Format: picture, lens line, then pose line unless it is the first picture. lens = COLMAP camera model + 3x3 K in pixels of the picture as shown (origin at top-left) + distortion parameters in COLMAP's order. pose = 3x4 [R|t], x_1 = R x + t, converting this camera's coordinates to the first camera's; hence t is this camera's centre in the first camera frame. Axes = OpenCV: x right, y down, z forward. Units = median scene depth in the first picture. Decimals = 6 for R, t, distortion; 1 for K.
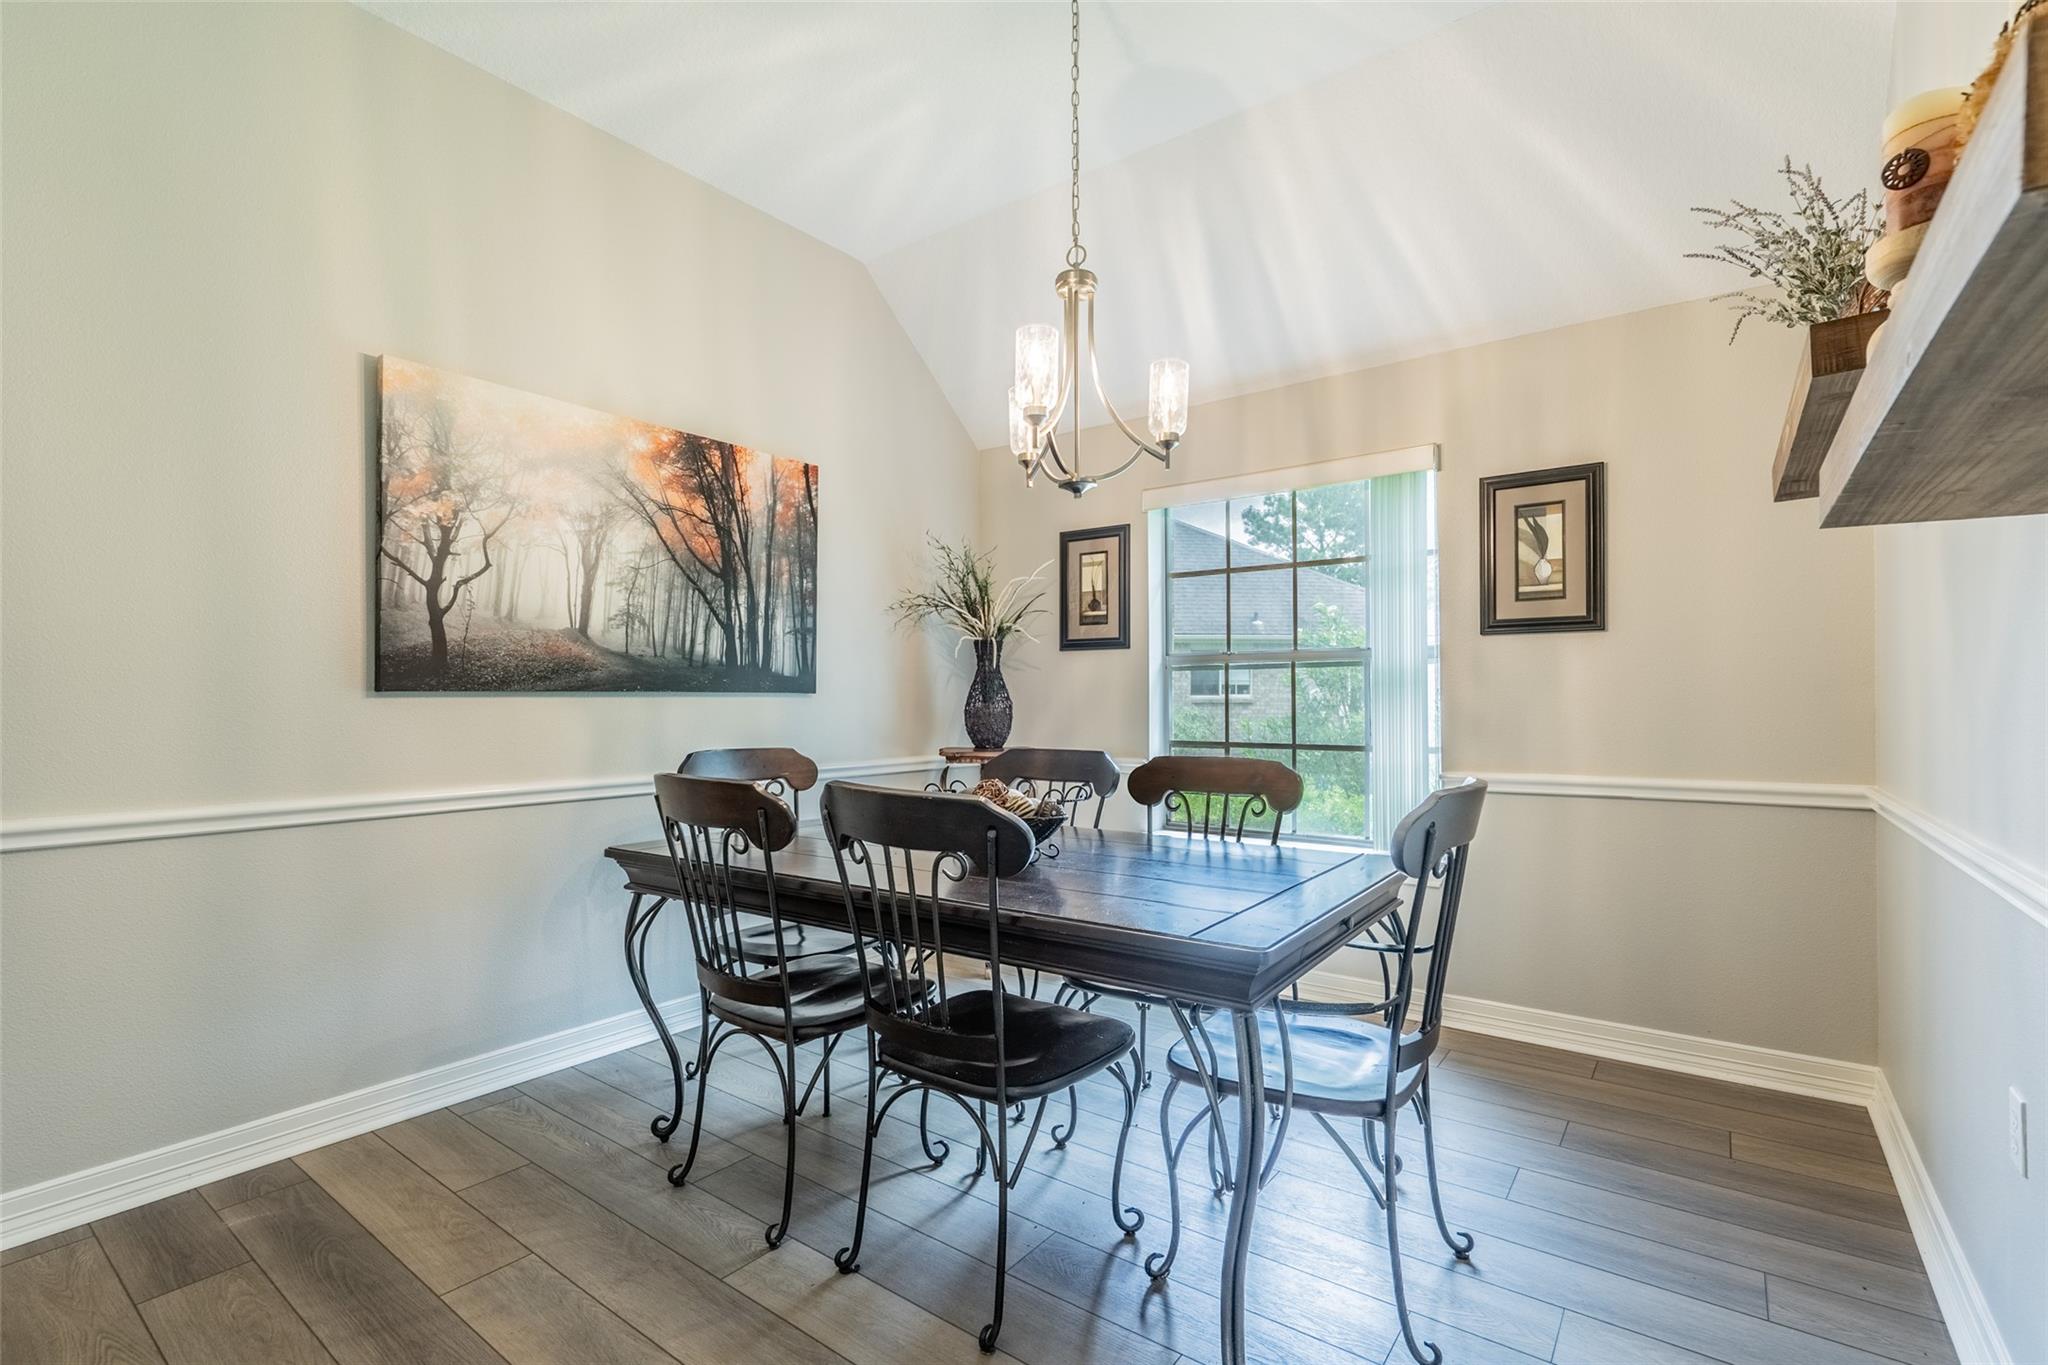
lens RADIAL K [[925.7, 0, 1024.1], [0, 925.7, 695.9], [0, 0, 1]] dist [-0.012190, 0.002145]
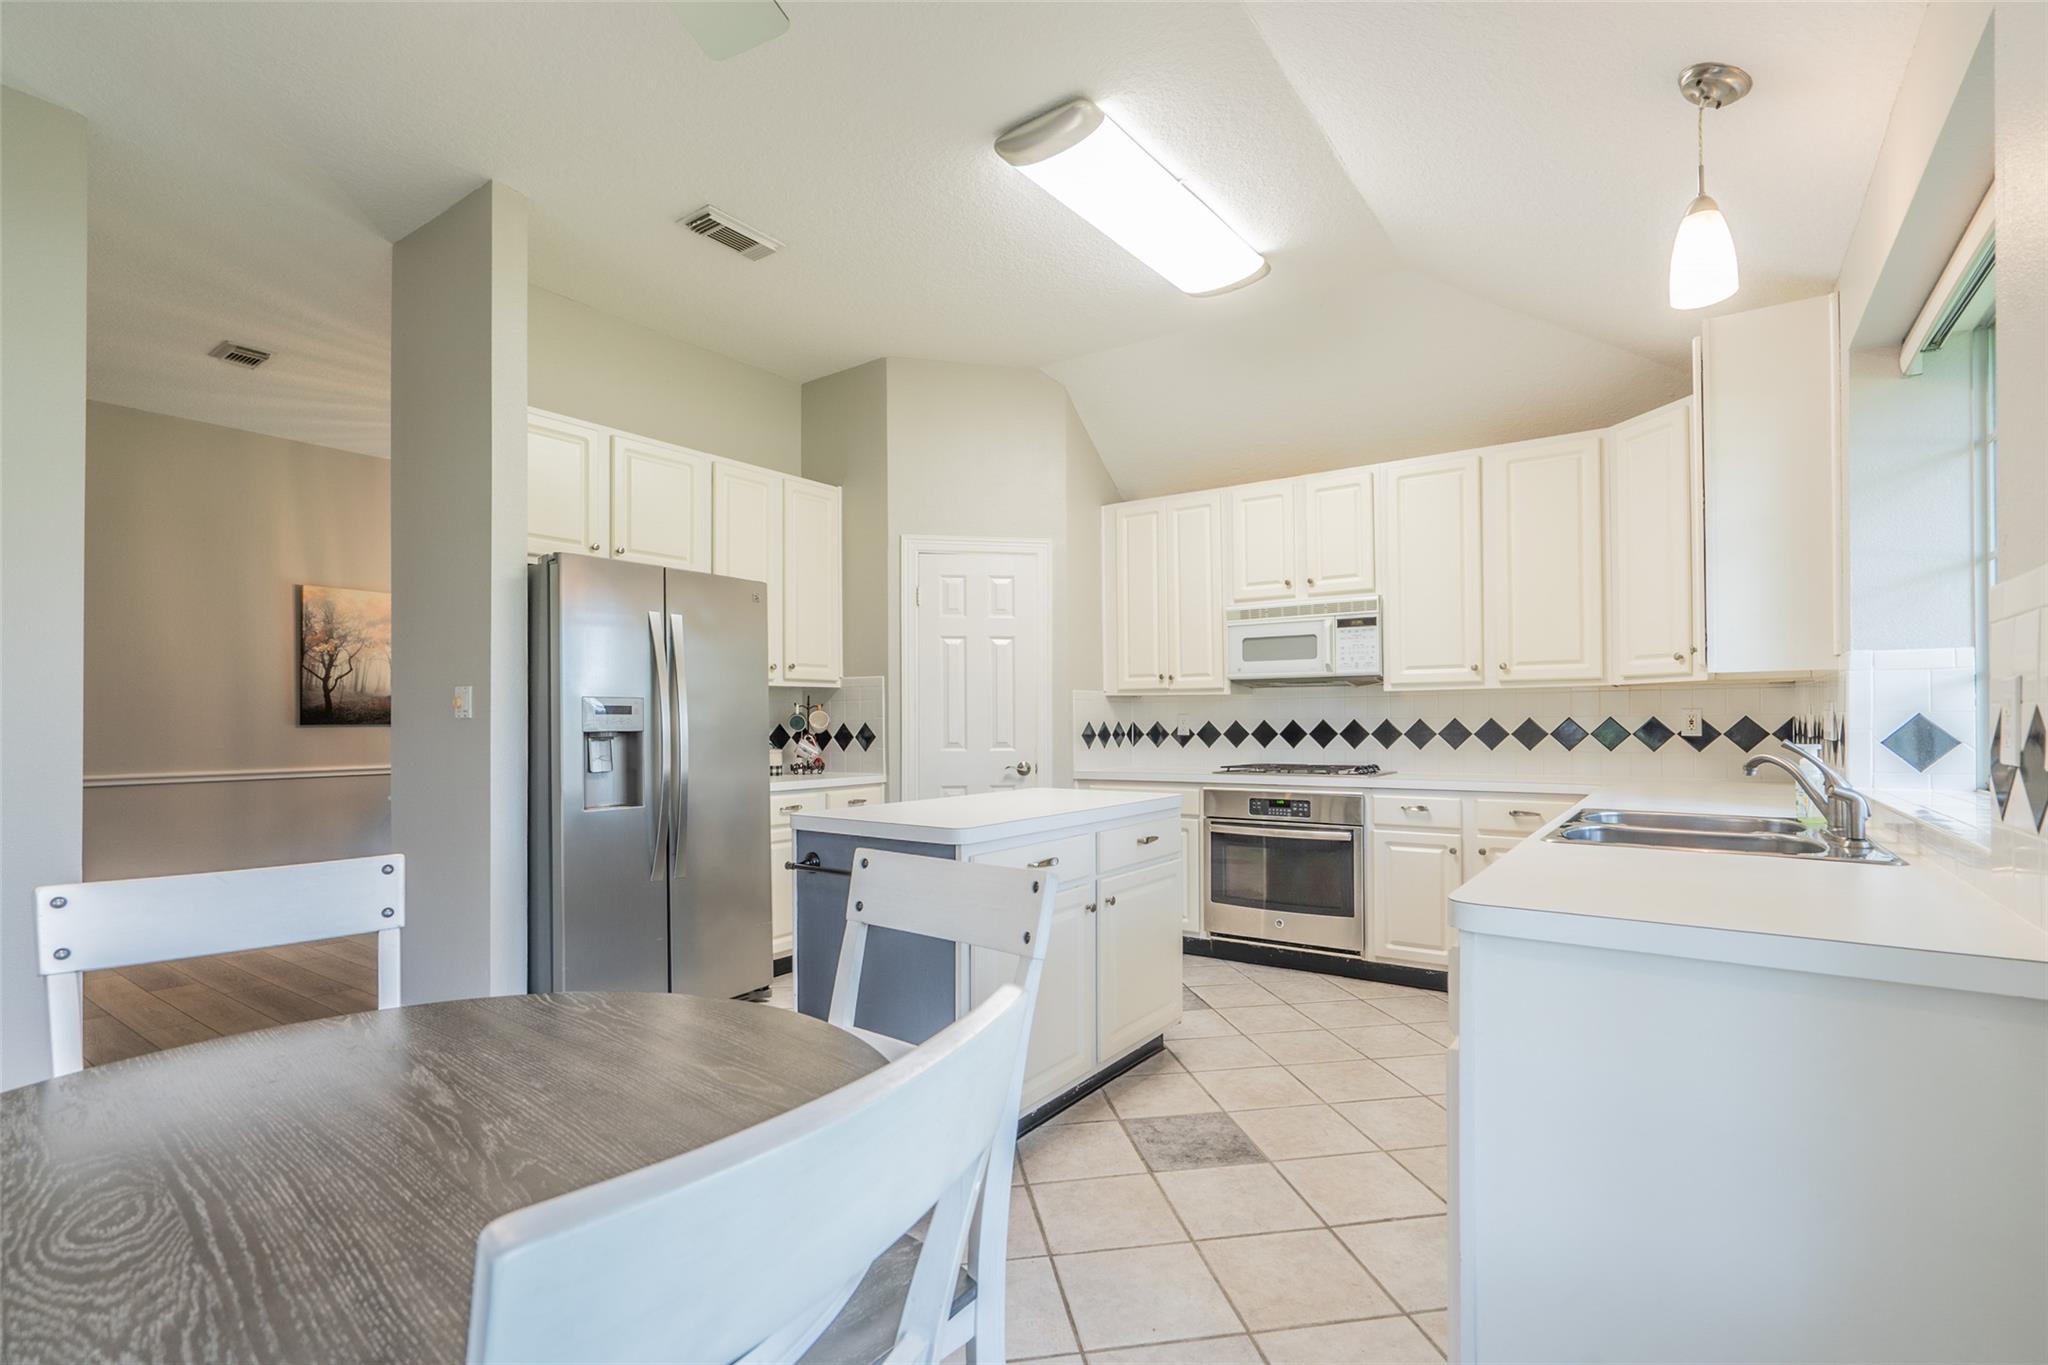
lens RADIAL K [[925.7, 0, 1036.2], [0, 925.7, 711.8], [0, 0, 1]] dist [-0.012190, 0.002145]
pose [[0.997693, -0.002576, 0.067836, 0.844888], [0.002970, 0.999979, -0.005720, -0.016034], [-0.067820, 0.005908, 0.997680, -1.227006]]
